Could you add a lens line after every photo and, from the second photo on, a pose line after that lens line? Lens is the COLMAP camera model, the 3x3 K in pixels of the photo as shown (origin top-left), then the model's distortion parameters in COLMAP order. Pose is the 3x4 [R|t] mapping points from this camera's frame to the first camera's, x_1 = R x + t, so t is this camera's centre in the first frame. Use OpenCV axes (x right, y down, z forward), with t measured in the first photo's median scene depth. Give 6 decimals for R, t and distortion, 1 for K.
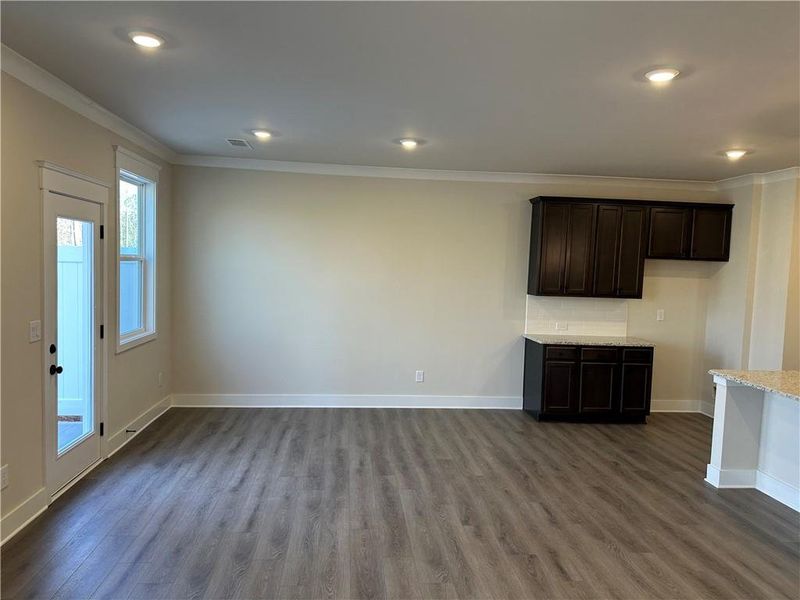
lens RADIAL K [[561.4, 0, 397.0], [0, 561.4, 298.8], [0, 0, 1]] dist [0.020010, -0.027930]
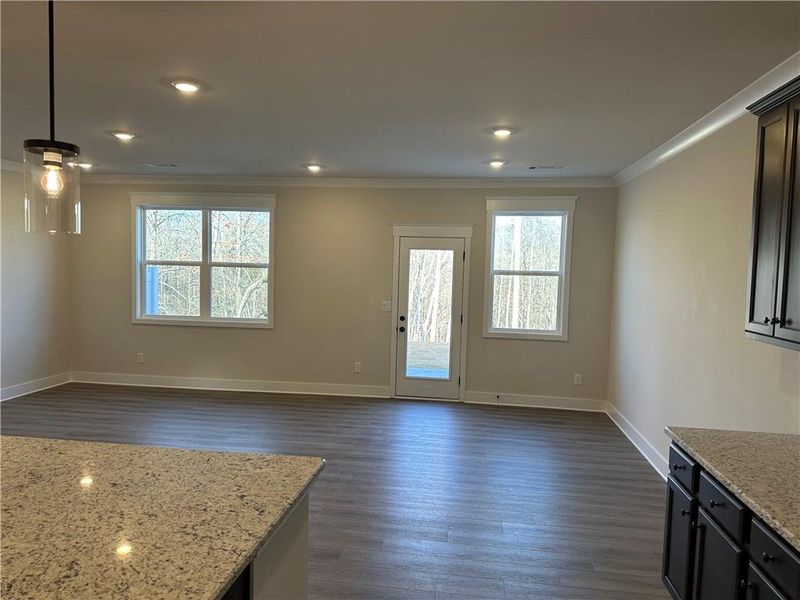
lens RADIAL K [[561.4, 0, 413.1], [0, 561.4, 298.8], [0, 0, 1]] dist [0.020010, -0.027930]
pose [[-0.235239, 0.007906, -0.971906, 0.807621], [-0.091979, 0.995298, 0.030359, -0.025369], [0.967576, 0.096537, -0.233405, 0.966713]]
